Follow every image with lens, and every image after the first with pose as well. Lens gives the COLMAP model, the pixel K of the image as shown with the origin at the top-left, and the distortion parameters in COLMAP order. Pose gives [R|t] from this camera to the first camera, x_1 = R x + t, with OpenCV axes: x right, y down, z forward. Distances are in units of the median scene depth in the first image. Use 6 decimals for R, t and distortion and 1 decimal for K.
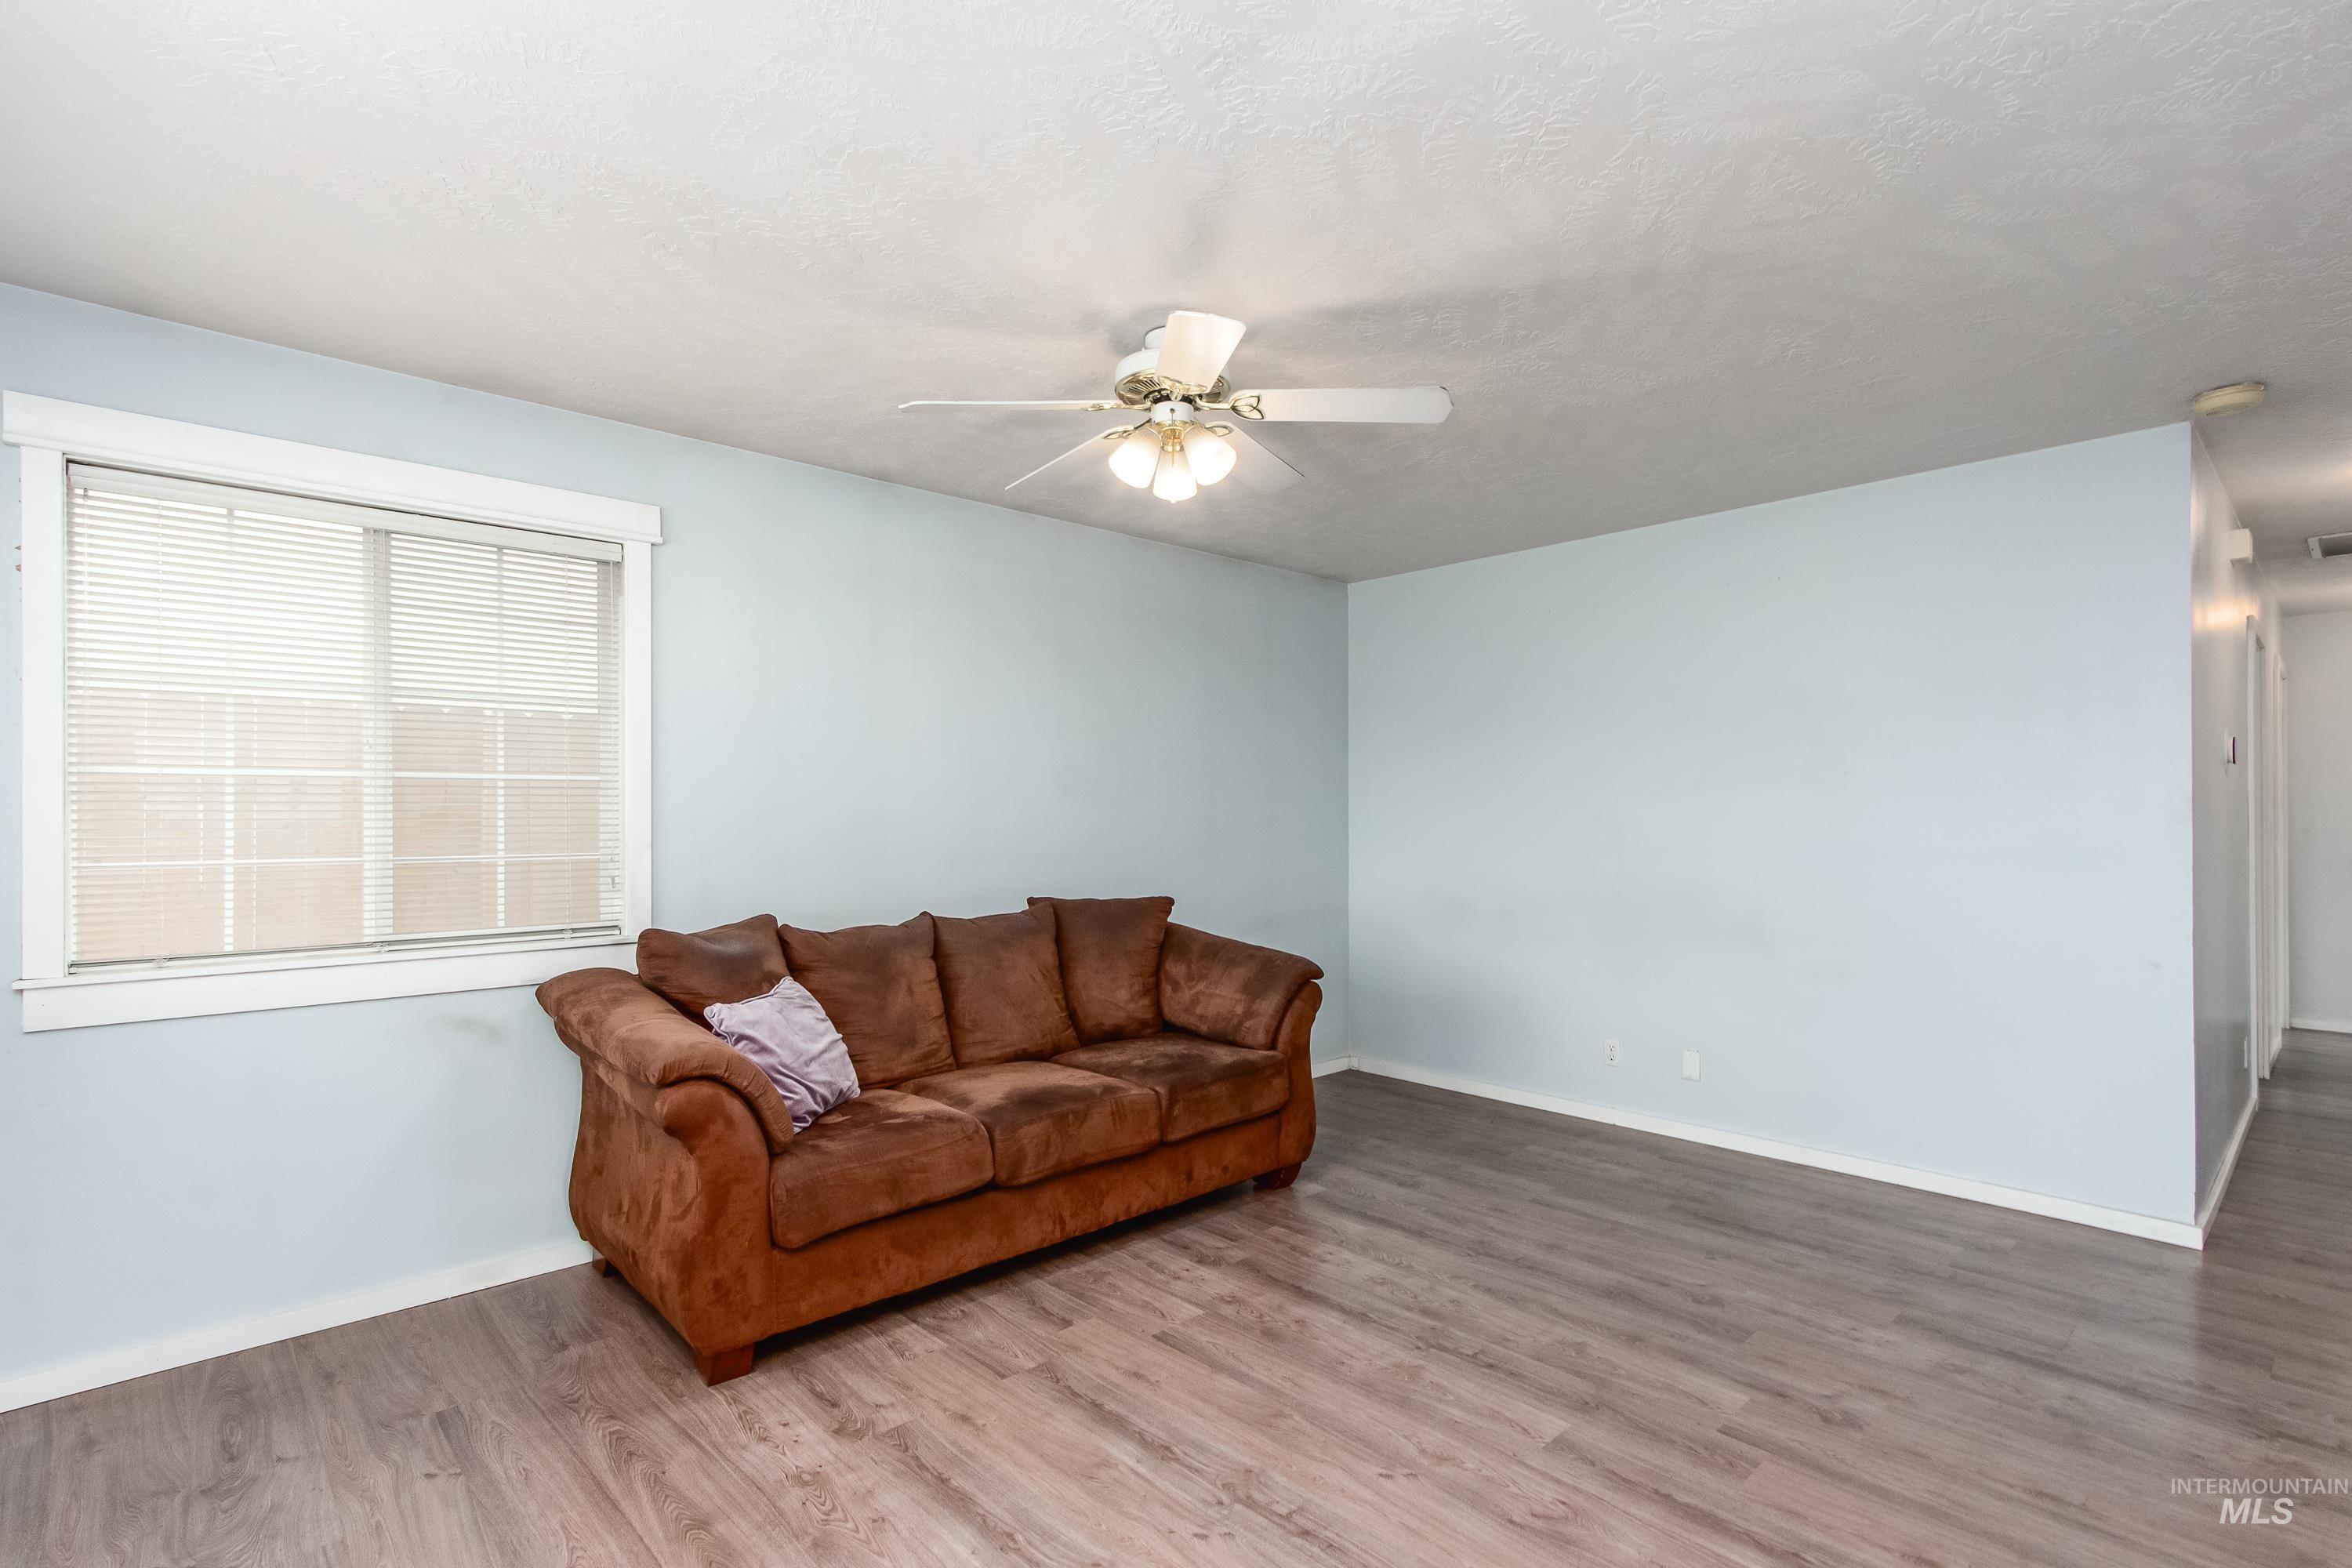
lens RADIAL K [[1116.3, 0, 1177.5], [0, 1116.3, 789.7], [0, 0, 1]] dist [-0.002725, 0.002256]
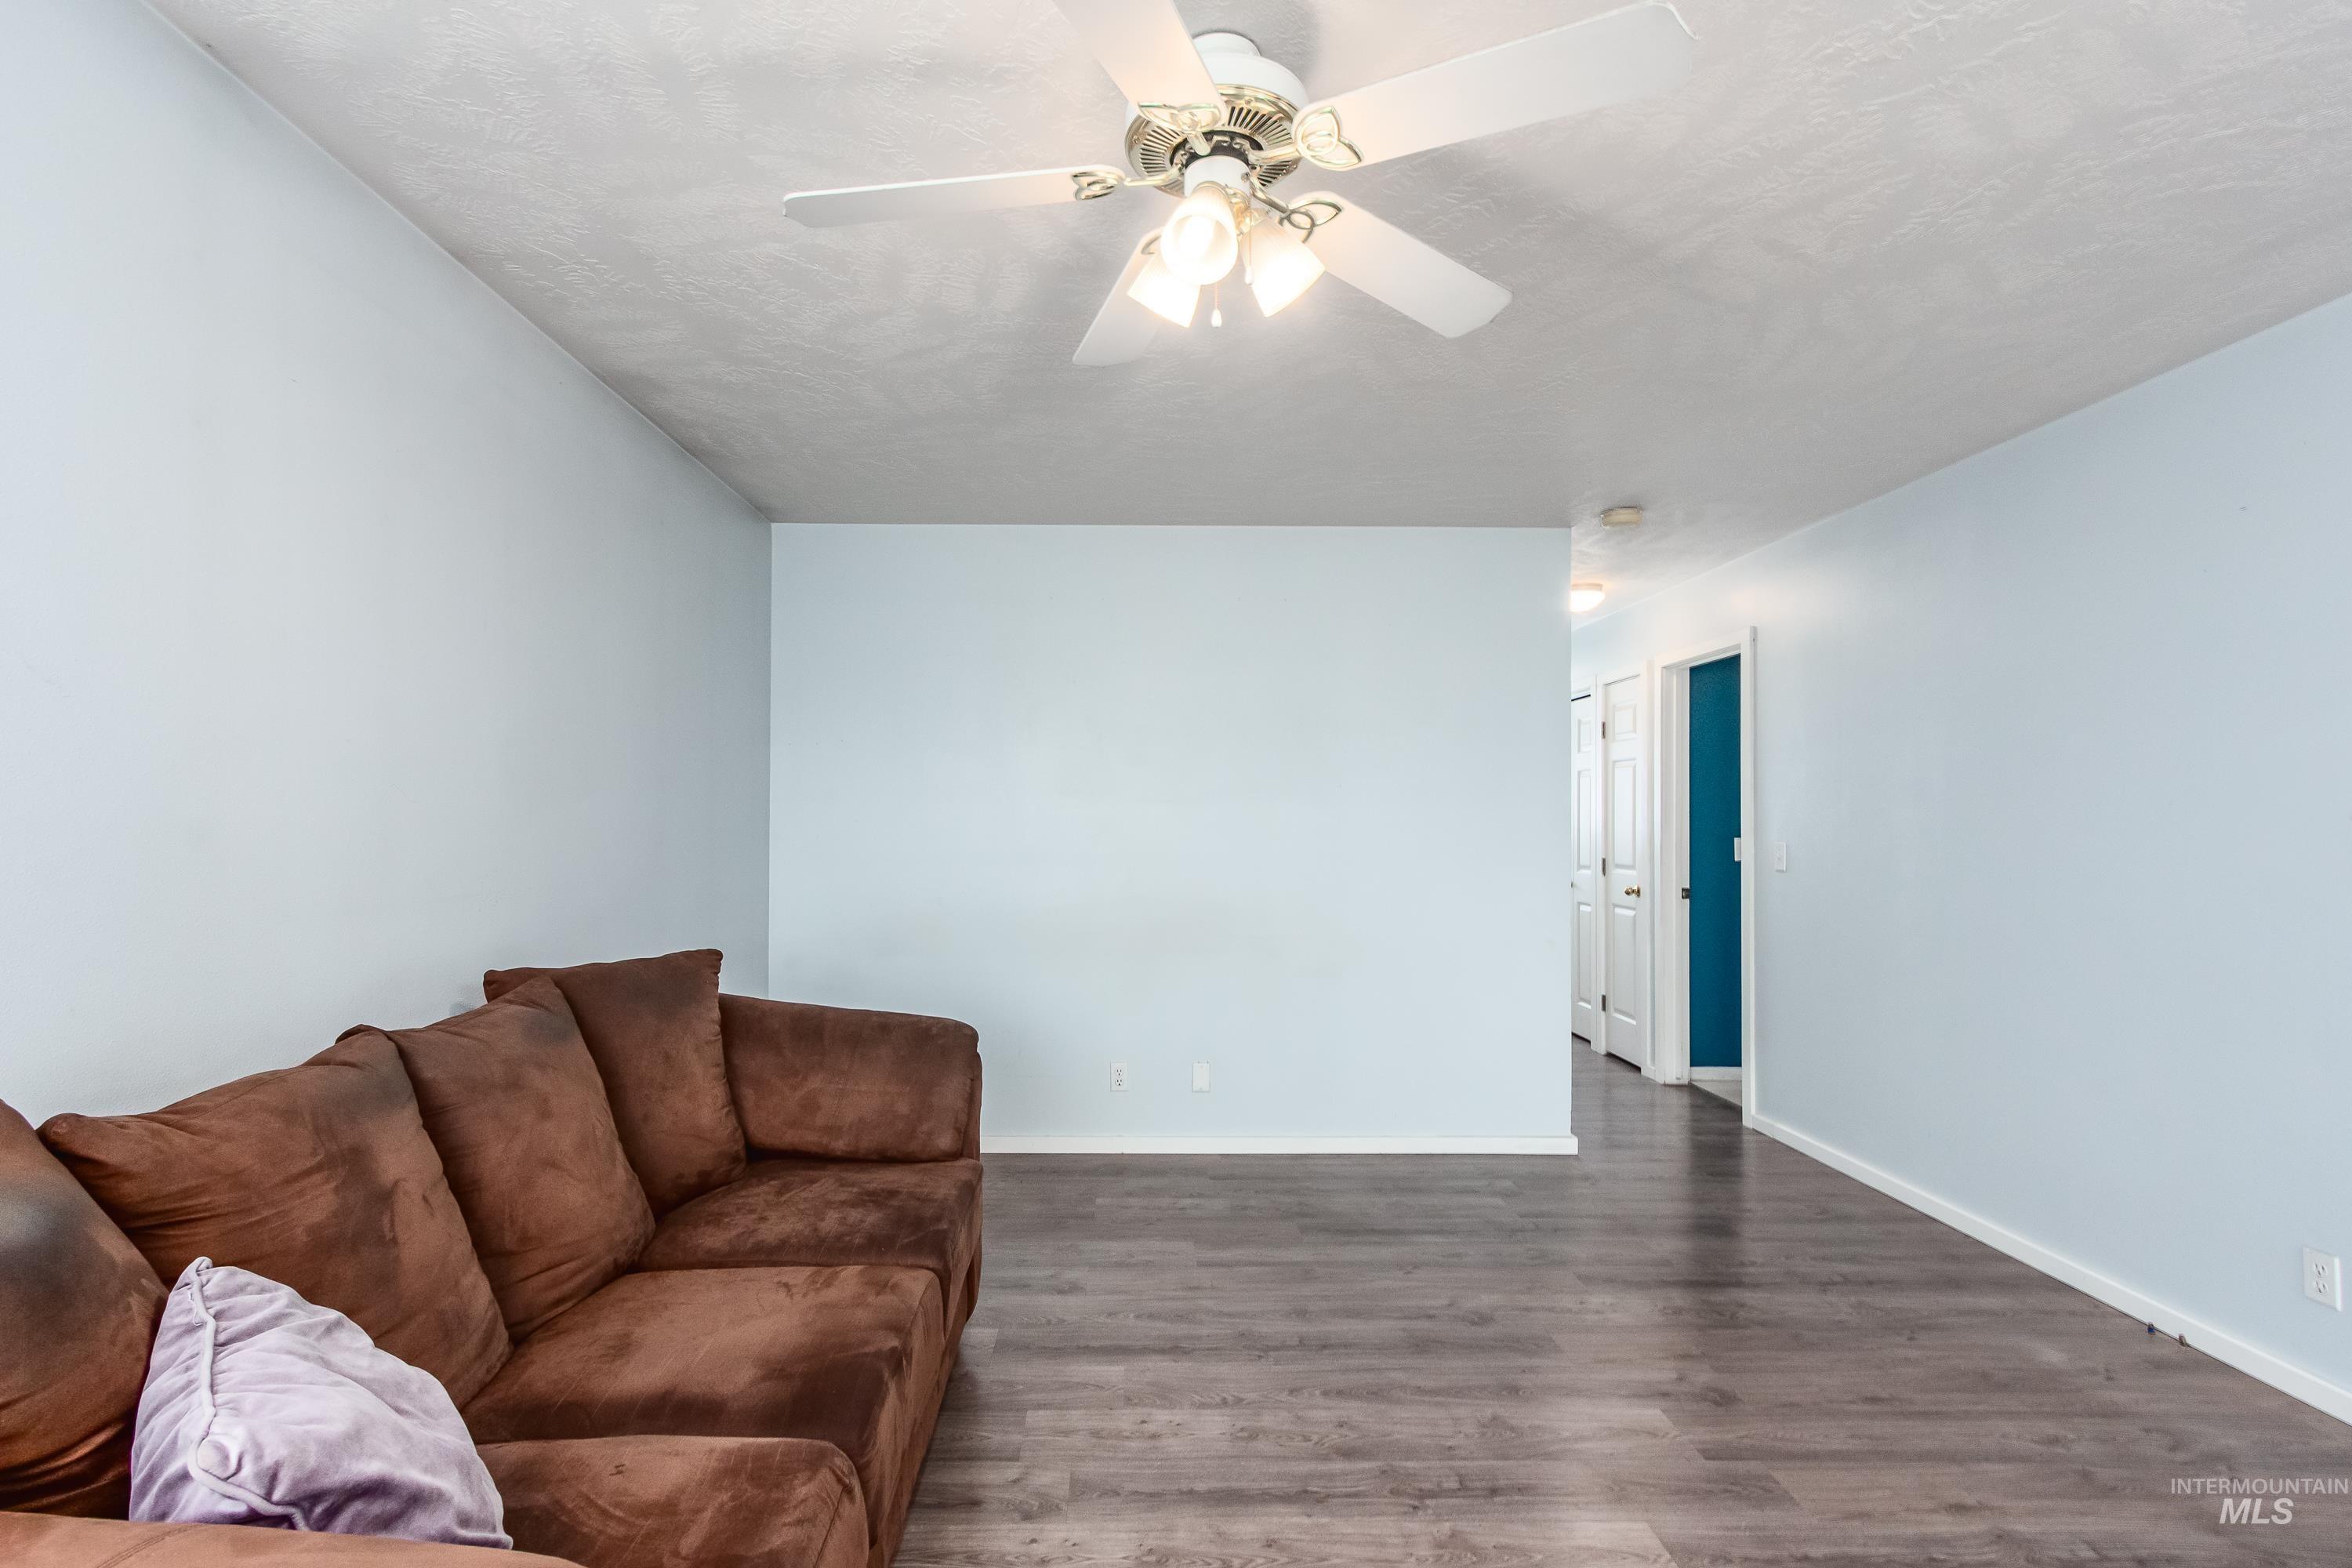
lens RADIAL K [[1116.3, 0, 1172.8], [0, 1116.3, 795.3], [0, 0, 1]] dist [-0.002725, 0.002256]
pose [[0.679001, 0.016447, 0.733953, -0.353952], [-0.015574, 0.999847, -0.007997, 0.010801], [-0.733972, -0.006001, 0.679153, 0.446453]]
